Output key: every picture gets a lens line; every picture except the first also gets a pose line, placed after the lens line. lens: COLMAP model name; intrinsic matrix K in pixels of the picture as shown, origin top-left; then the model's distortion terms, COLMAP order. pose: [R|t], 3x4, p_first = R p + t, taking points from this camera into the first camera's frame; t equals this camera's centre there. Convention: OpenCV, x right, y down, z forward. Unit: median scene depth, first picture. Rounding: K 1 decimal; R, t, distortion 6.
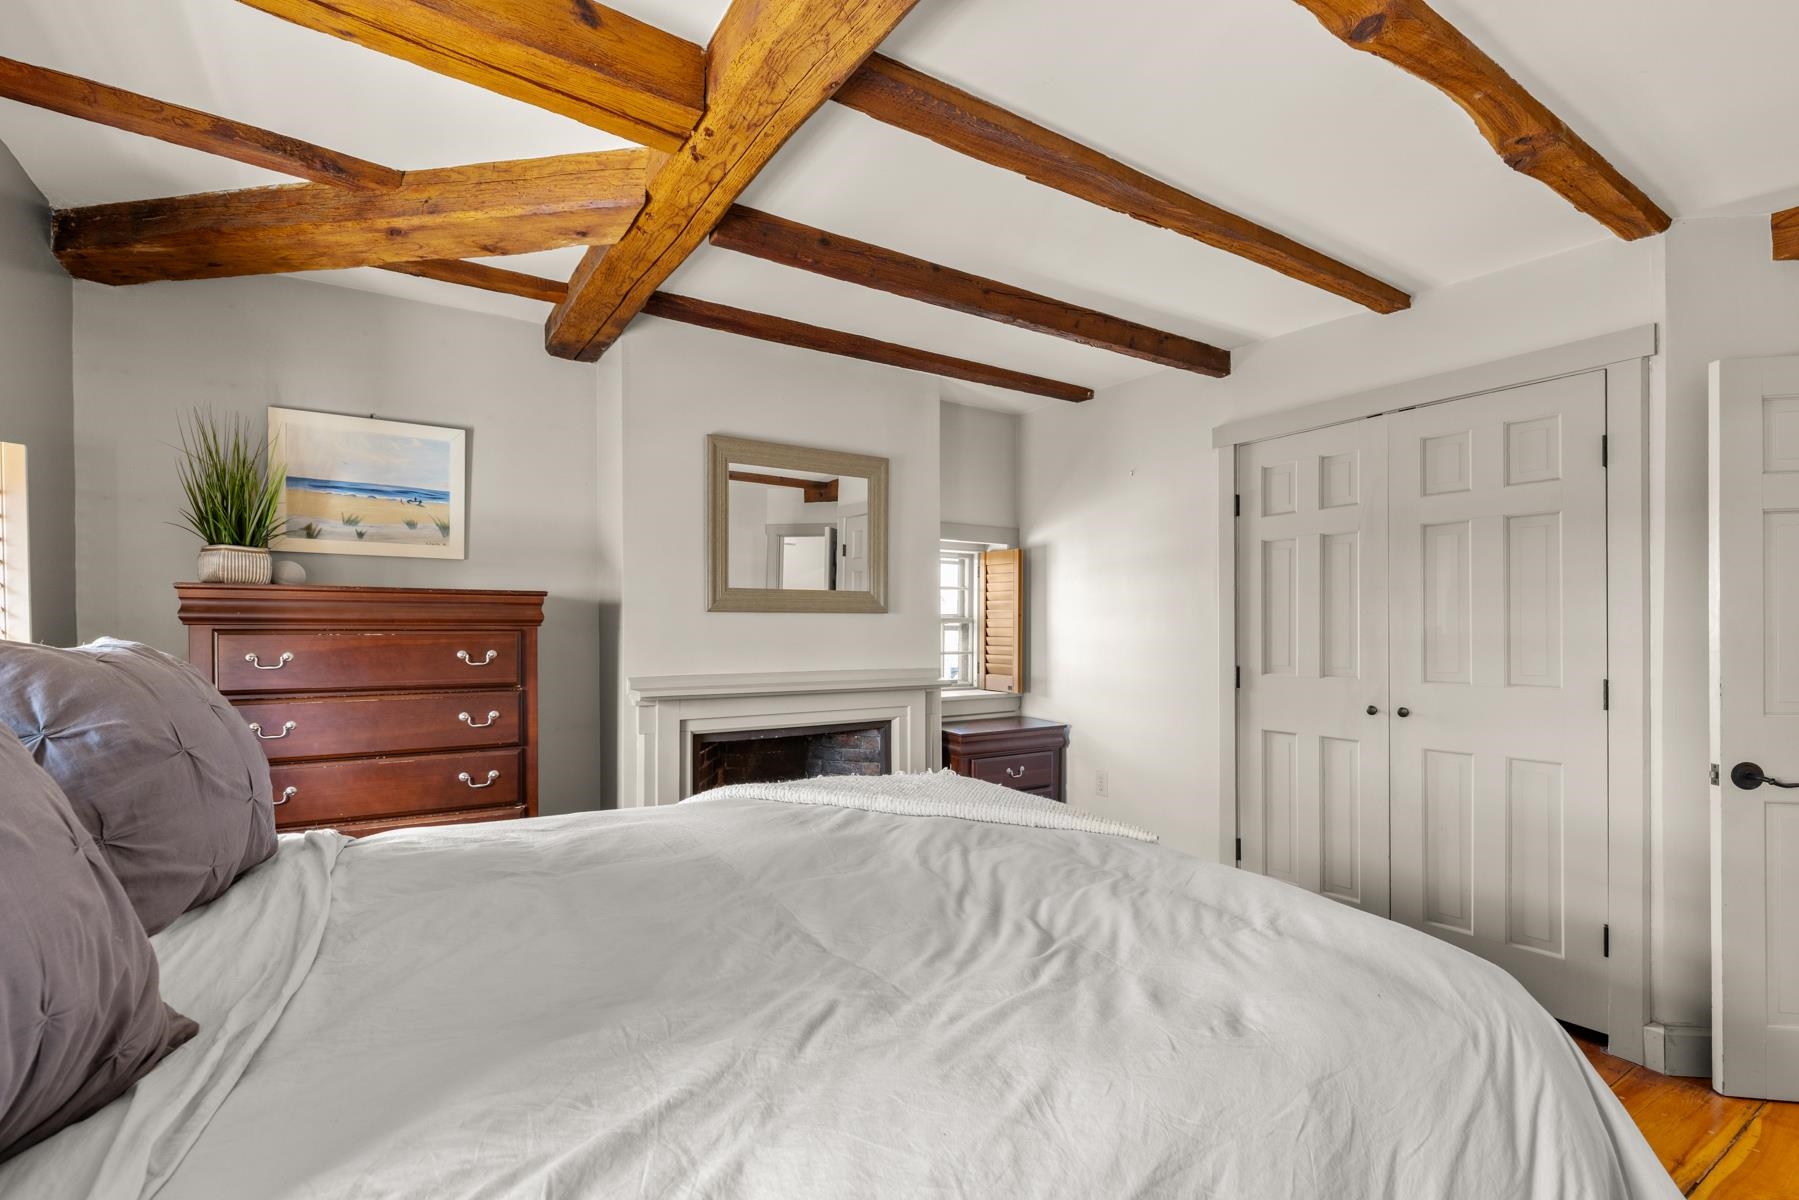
lens RADIAL K [[803.5, 0, 894.2], [0, 803.5, 618.9], [0, 0, 1]] dist [0.006767, -0.000339]
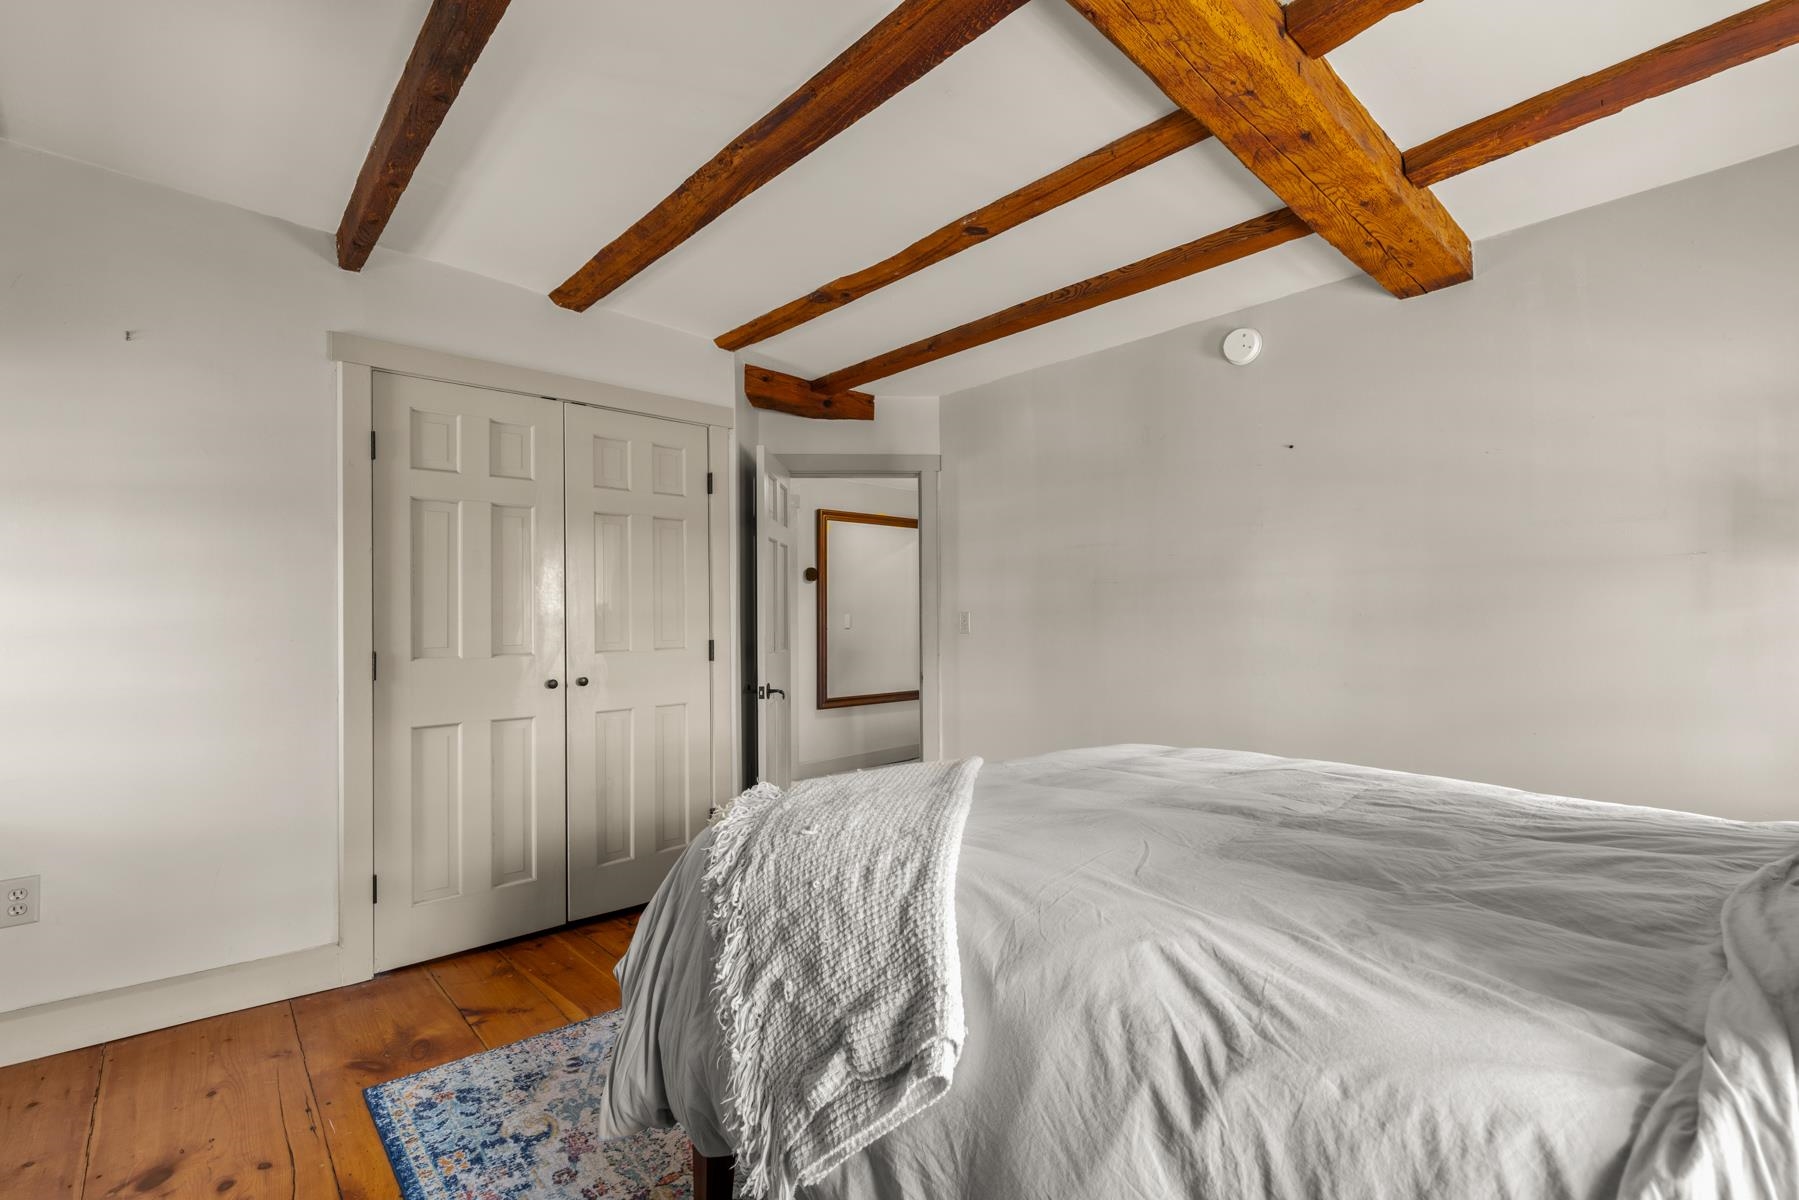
lens RADIAL K [[803.5, 0, 899.4], [0, 803.5, 599.8], [0, 0, 1]] dist [0.006767, -0.000339]
pose [[-0.165059, 0.011385, 0.986218, -0.441390], [-0.010668, 0.999854, -0.013328, 0.013205], [-0.986226, -0.012721, -0.164913, 0.654779]]
